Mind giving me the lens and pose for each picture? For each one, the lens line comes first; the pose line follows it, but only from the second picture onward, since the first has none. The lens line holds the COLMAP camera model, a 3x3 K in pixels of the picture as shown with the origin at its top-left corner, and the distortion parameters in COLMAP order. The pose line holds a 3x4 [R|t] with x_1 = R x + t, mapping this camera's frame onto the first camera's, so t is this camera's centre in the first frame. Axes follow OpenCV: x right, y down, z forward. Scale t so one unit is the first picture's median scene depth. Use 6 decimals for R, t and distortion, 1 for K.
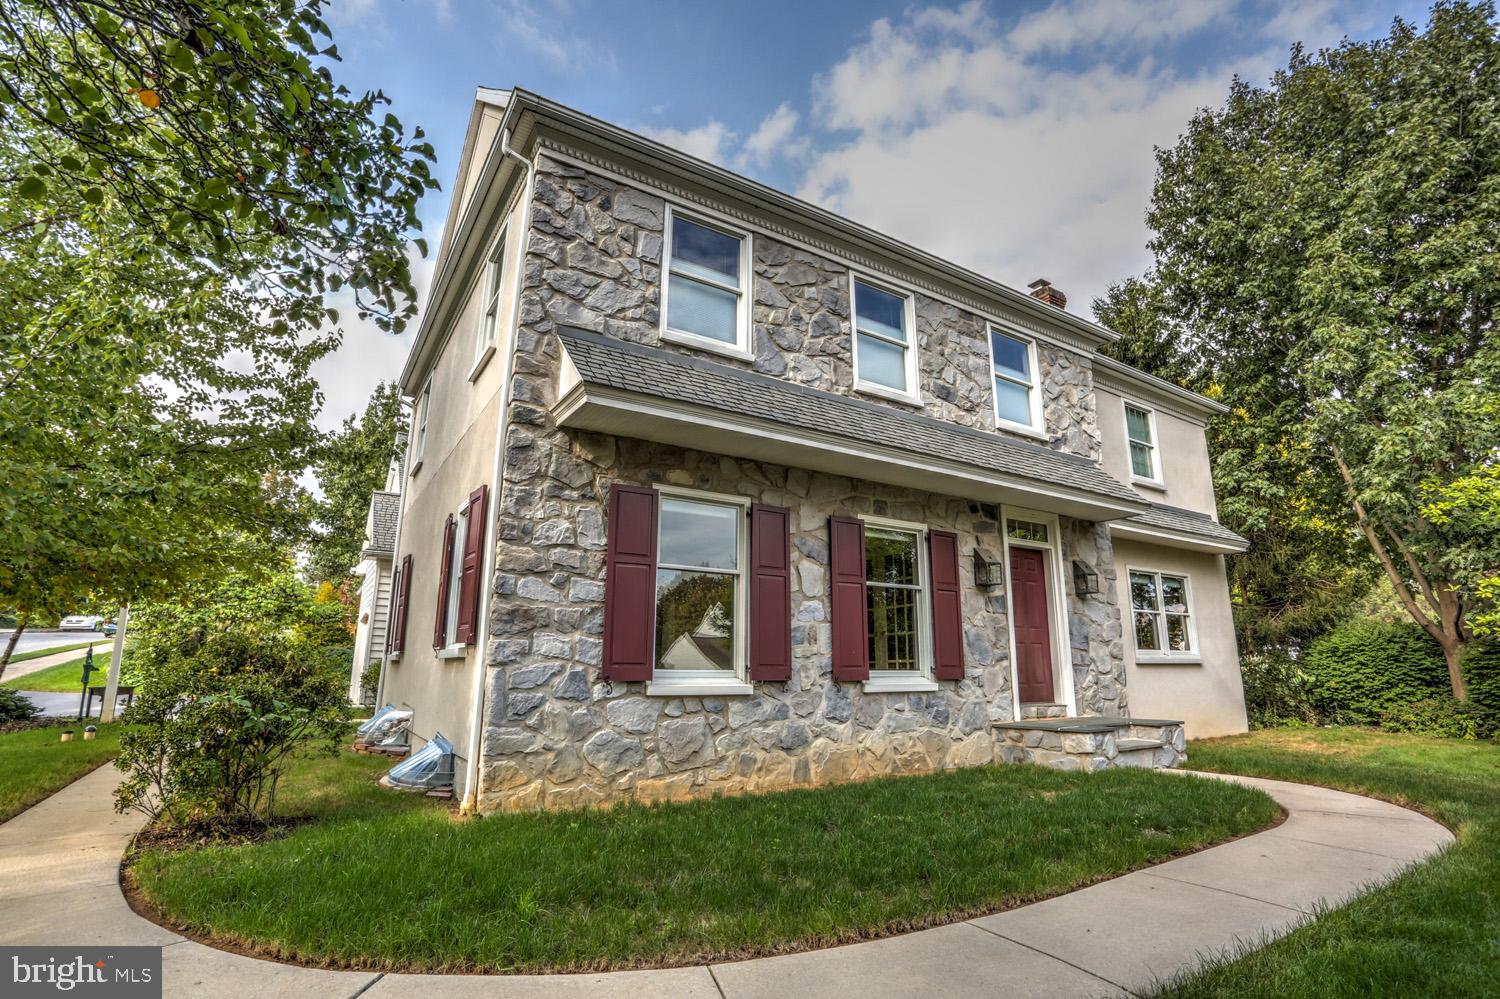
lens RADIAL K [[734.2, 0, 752.5], [0, 734.2, 485.4], [0, 0, 1]] dist [-0.077591, 0.037854]
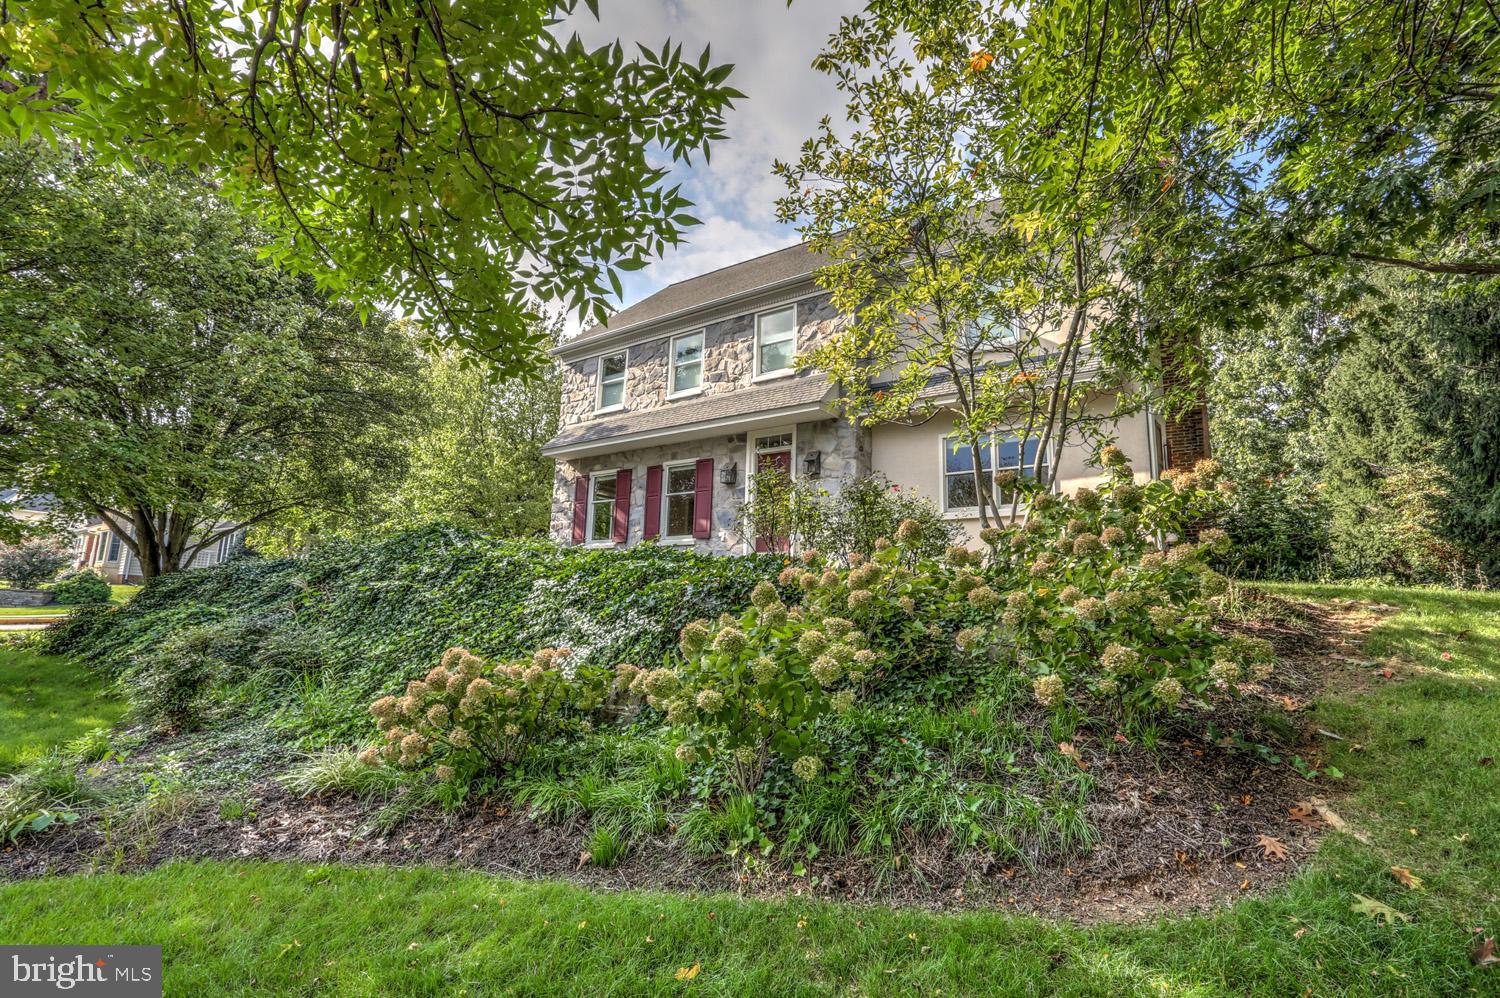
lens RADIAL K [[734.2, 0, 752.5], [0, 734.2, 484.9], [0, 0, 1]] dist [-0.077591, 0.037854]
pose [[0.370939, -0.162596, -0.914312, 2.021484], [0.201240, 0.975232, -0.091786, 0.326106], [0.906591, -0.149949, 0.394472, 0.386586]]
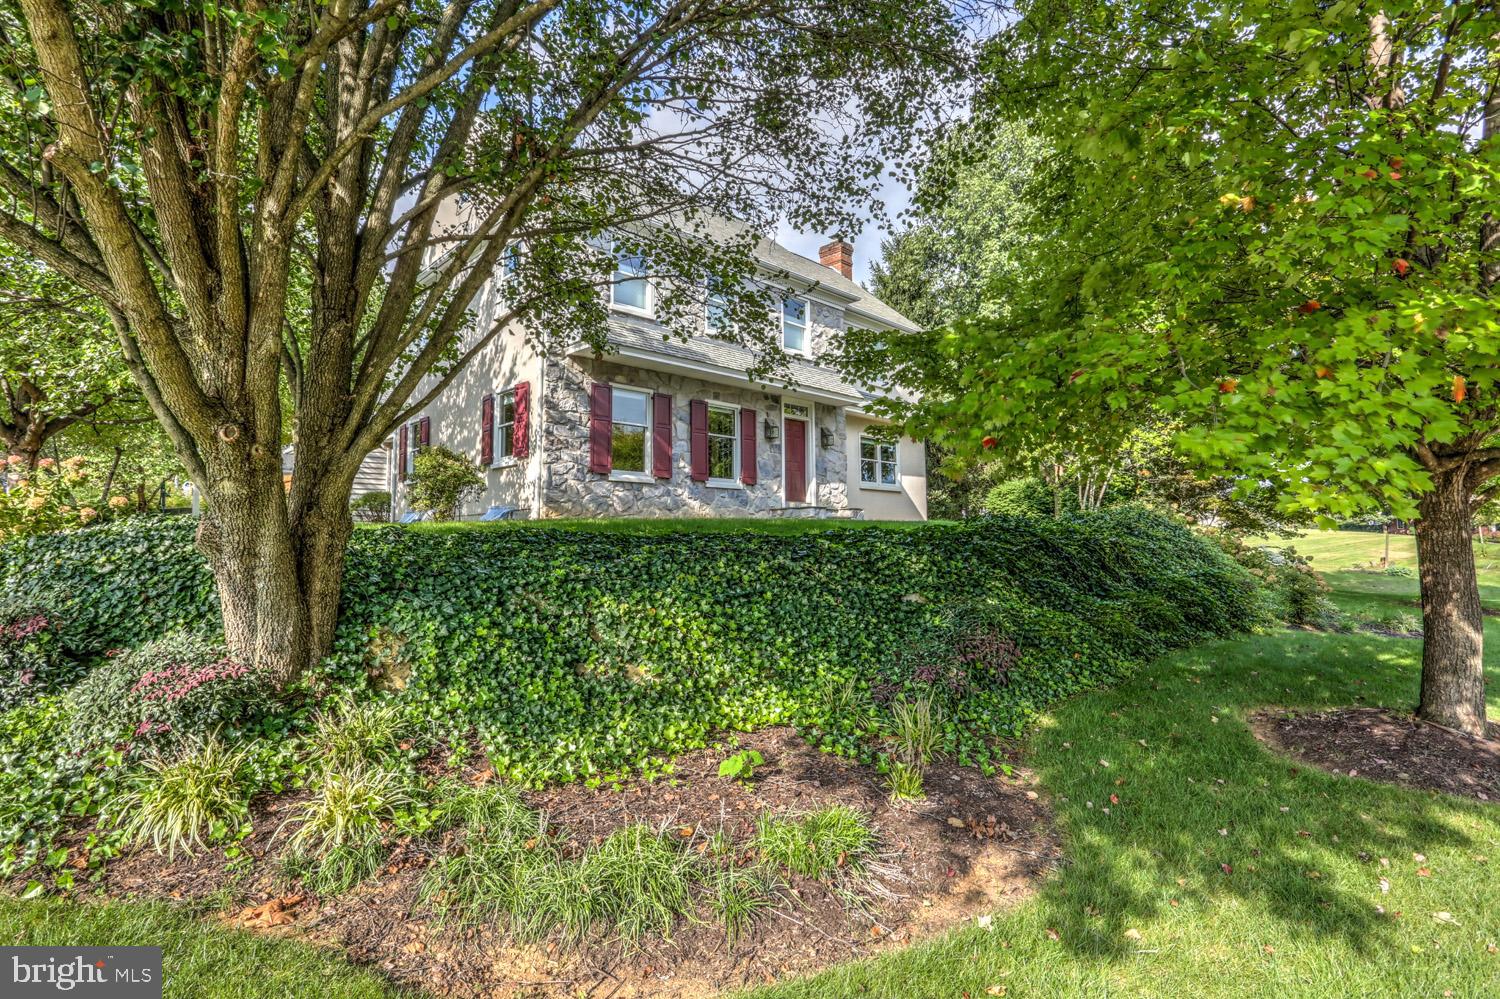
lens RADIAL K [[734.2, 0, 752.5], [0, 734.2, 485.4], [0, 0, 1]] dist [-0.077591, 0.037854]
pose [[0.976082, 0.003015, 0.217380, -0.150818], [-0.038871, 0.986211, 0.160861, -0.051026], [-0.213898, -0.165463, 0.962741, -0.908669]]
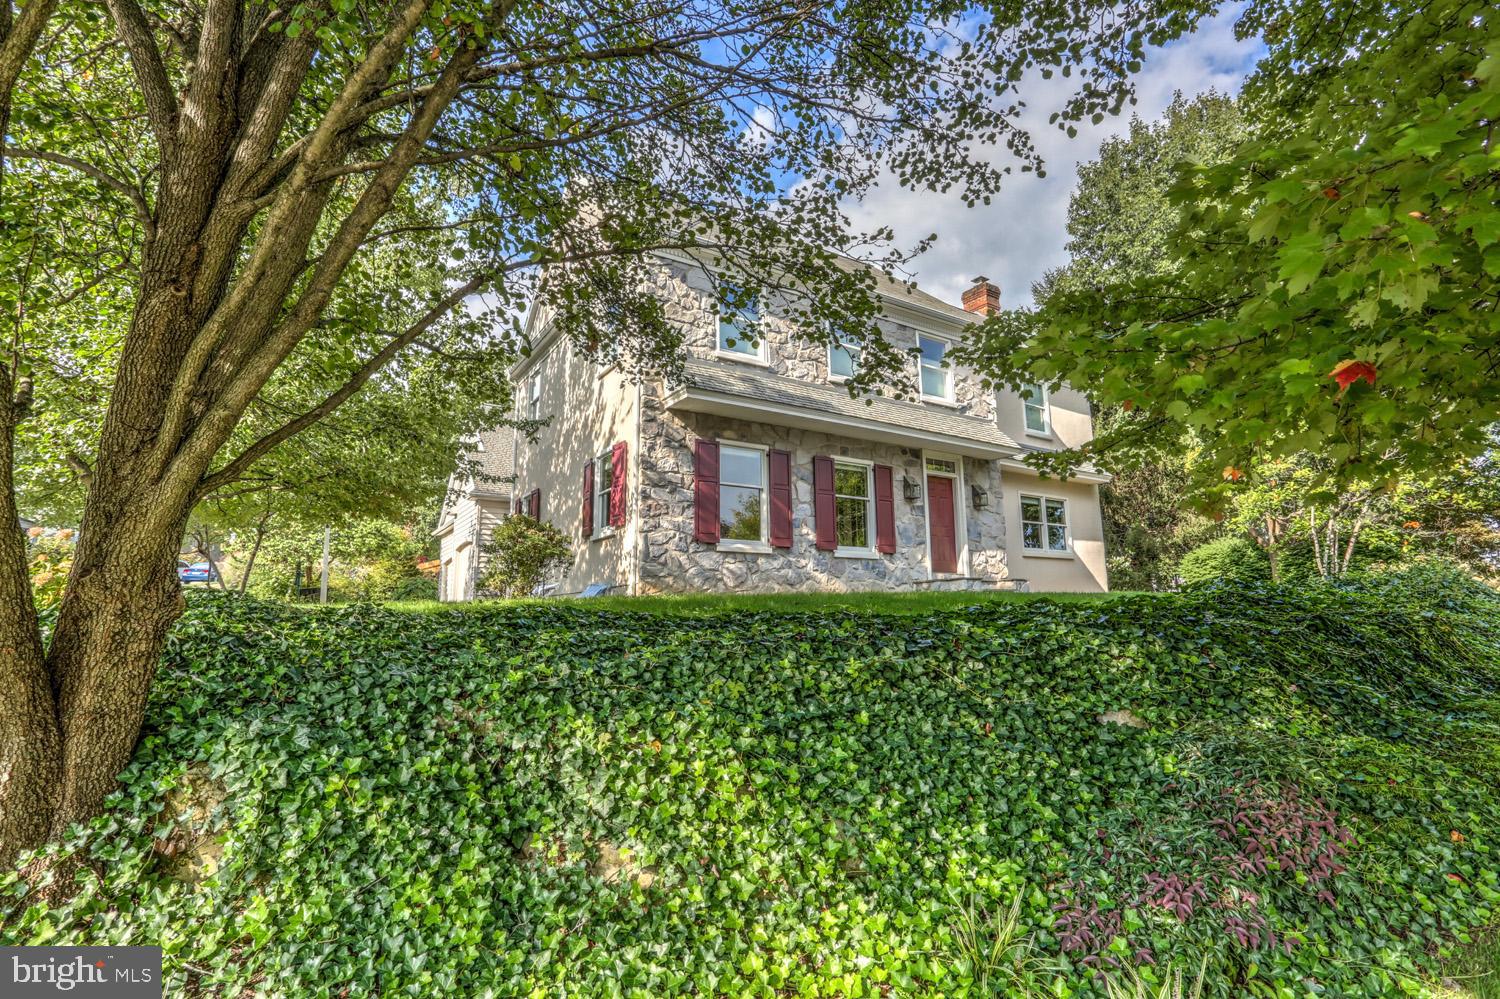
lens RADIAL K [[734.2, 0, 752.5], [0, 734.2, 485.4], [0, 0, 1]] dist [-0.077591, 0.037854]
pose [[0.999837, -0.015579, 0.009153, -0.050916], [0.015018, 0.998176, 0.058479, 0.007135], [-0.010047, -0.058332, 0.998247, -0.664996]]
